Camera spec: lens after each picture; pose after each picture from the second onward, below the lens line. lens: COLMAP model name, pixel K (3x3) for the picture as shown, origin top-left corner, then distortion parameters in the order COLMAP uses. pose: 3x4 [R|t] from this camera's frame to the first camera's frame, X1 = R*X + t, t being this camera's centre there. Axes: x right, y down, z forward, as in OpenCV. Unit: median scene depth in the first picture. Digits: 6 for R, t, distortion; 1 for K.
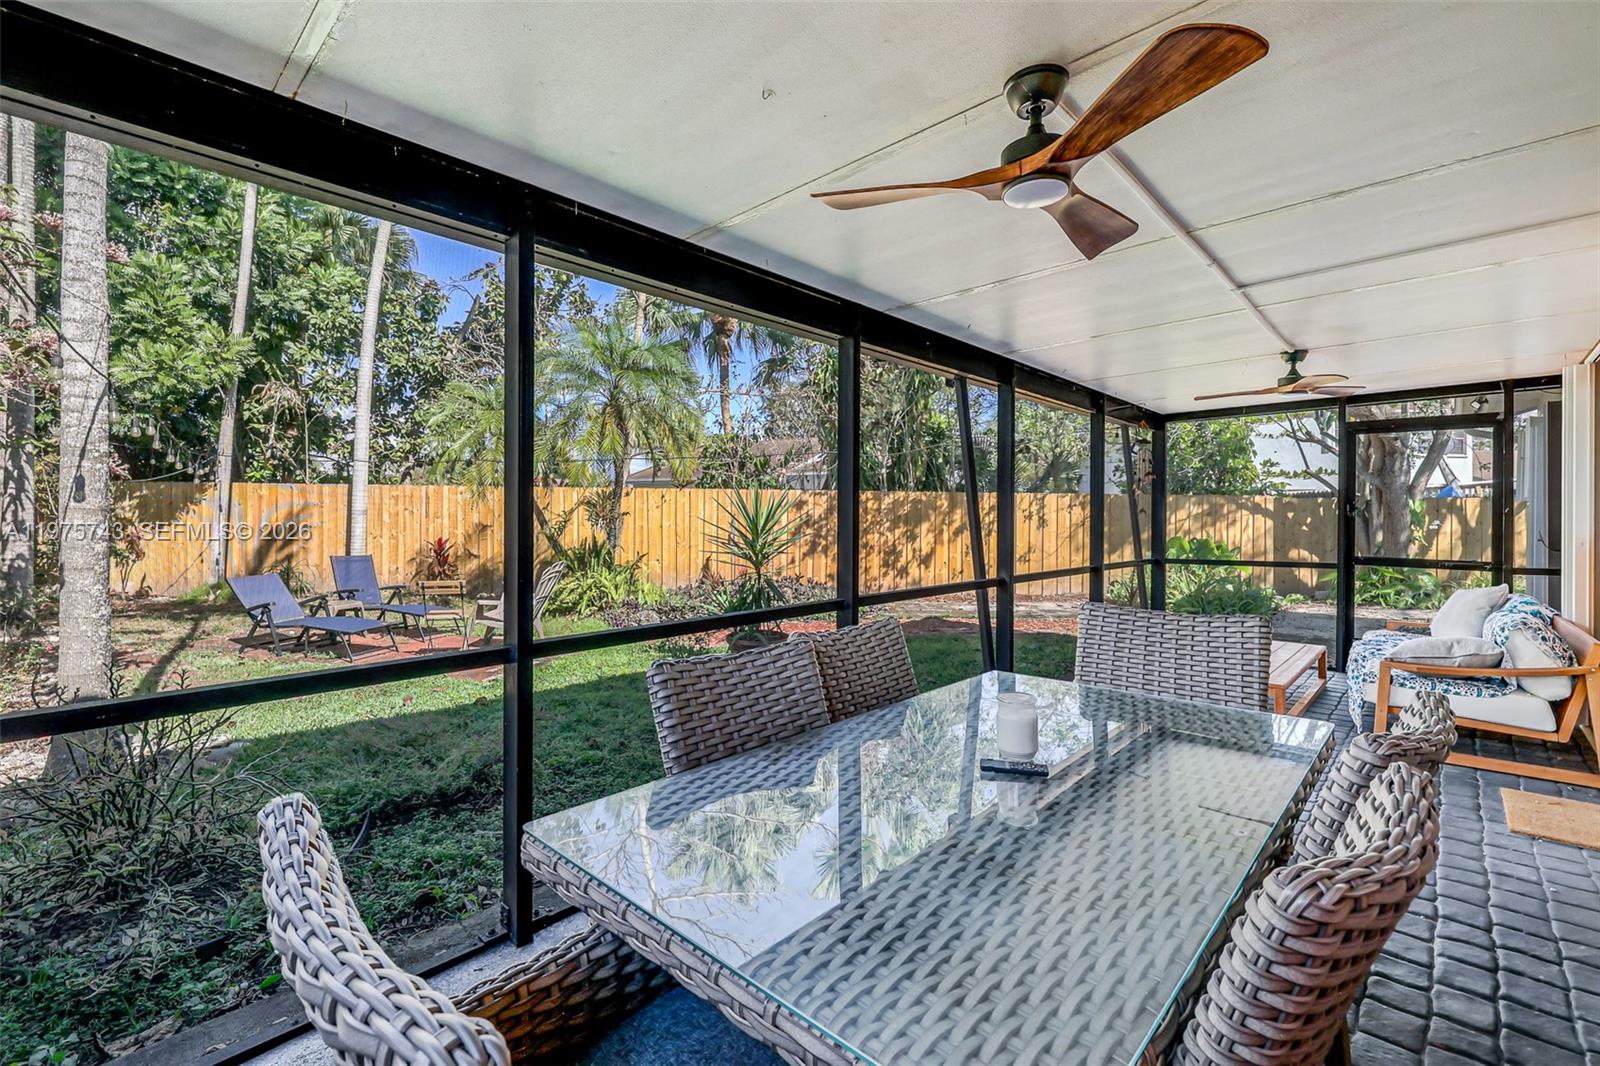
lens RADIAL K [[681.1, 0, 793.8], [0, 681.1, 511.8], [0, 0, 1]] dist [0.000422, -0.000264]
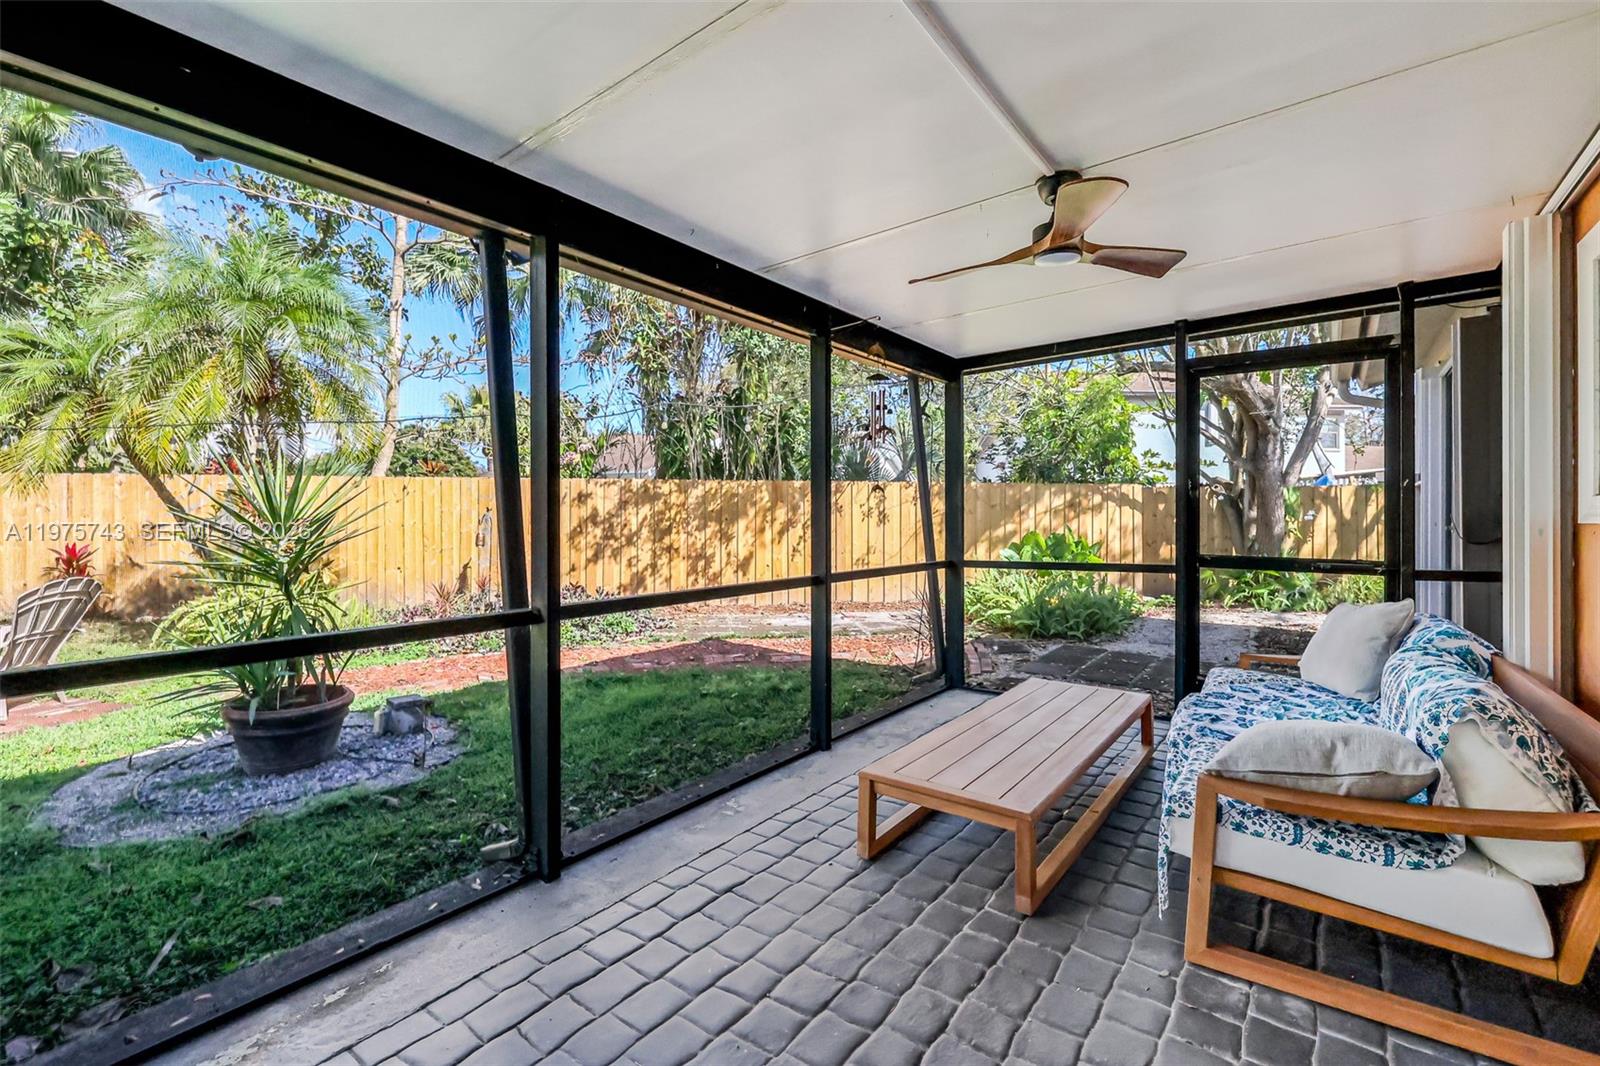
lens RADIAL K [[681.1, 0, 793.0], [0, 681.1, 517.2], [0, 0, 1]] dist [0.000422, -0.000264]
pose [[0.994525, -0.010401, 0.103982, 0.168457], [0.009874, 0.999936, 0.005576, 0.009244], [-0.104033, -0.004519, 0.994564, 0.175804]]
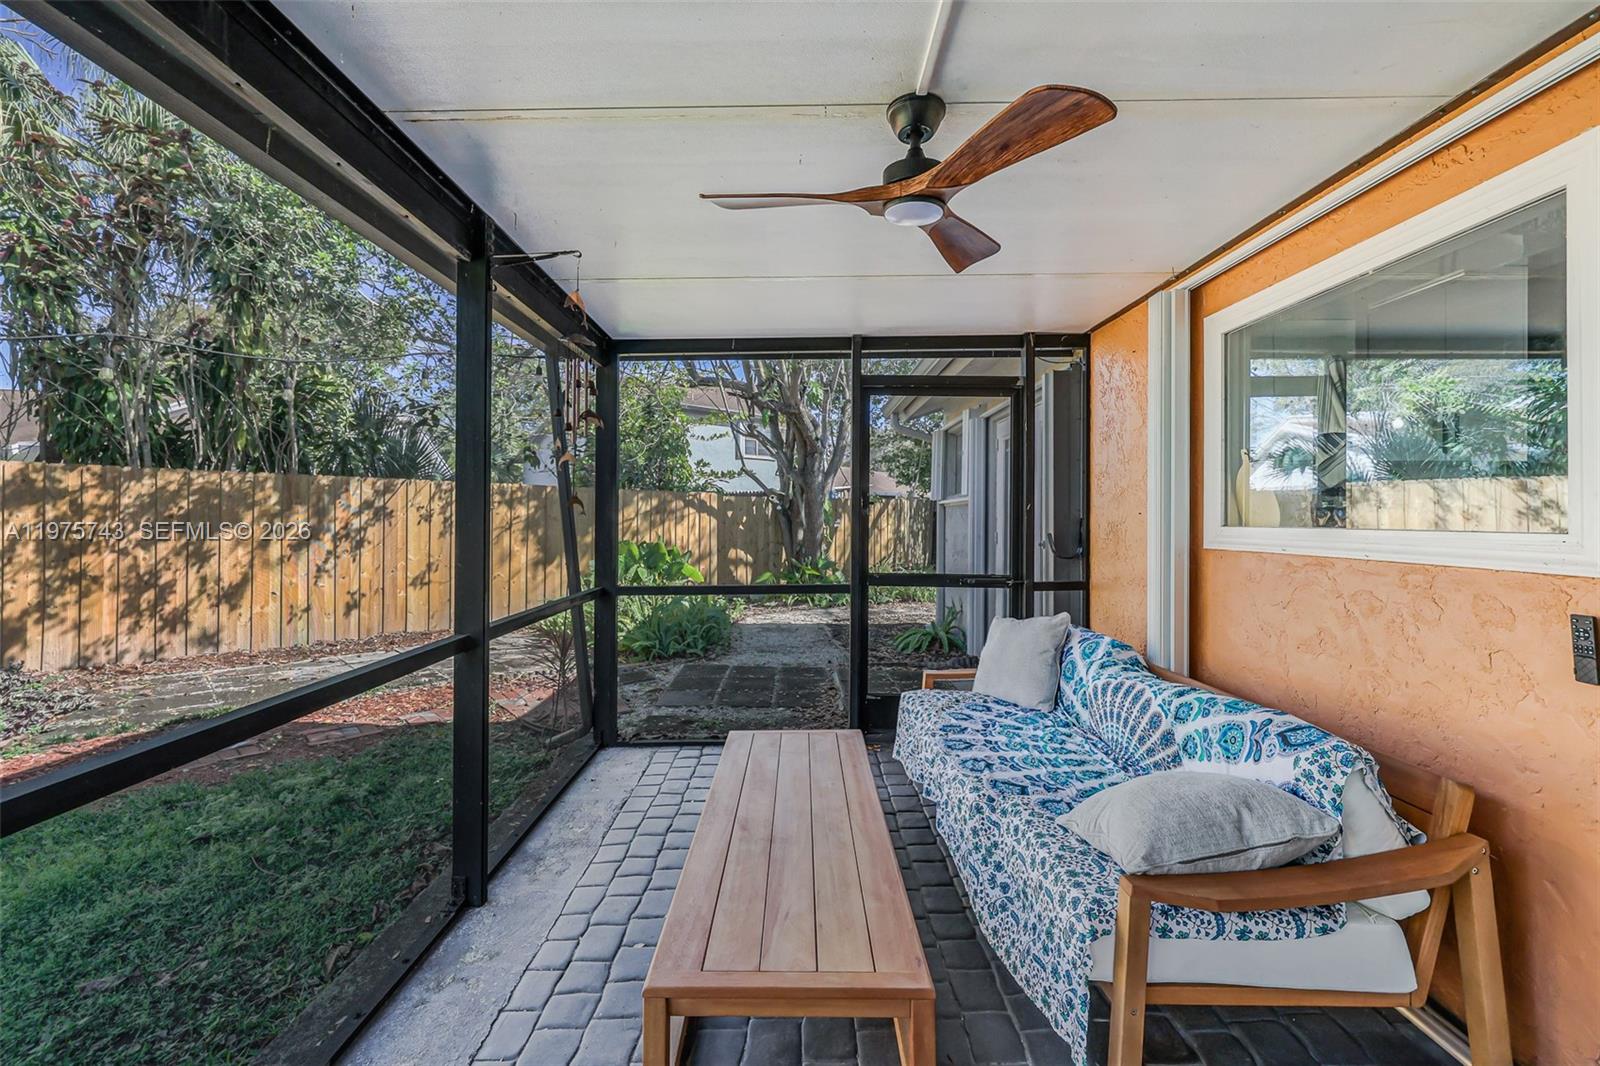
lens RADIAL K [[681.1, 0, 782.5], [0, 681.1, 513.4], [0, 0, 1]] dist [0.000422, -0.000264]
pose [[0.731571, -0.002336, 0.681761, 0.143509], [0.000576, 0.999996, 0.002808, 0.001488], [-0.681765, -0.001662, 0.731570, 0.272216]]
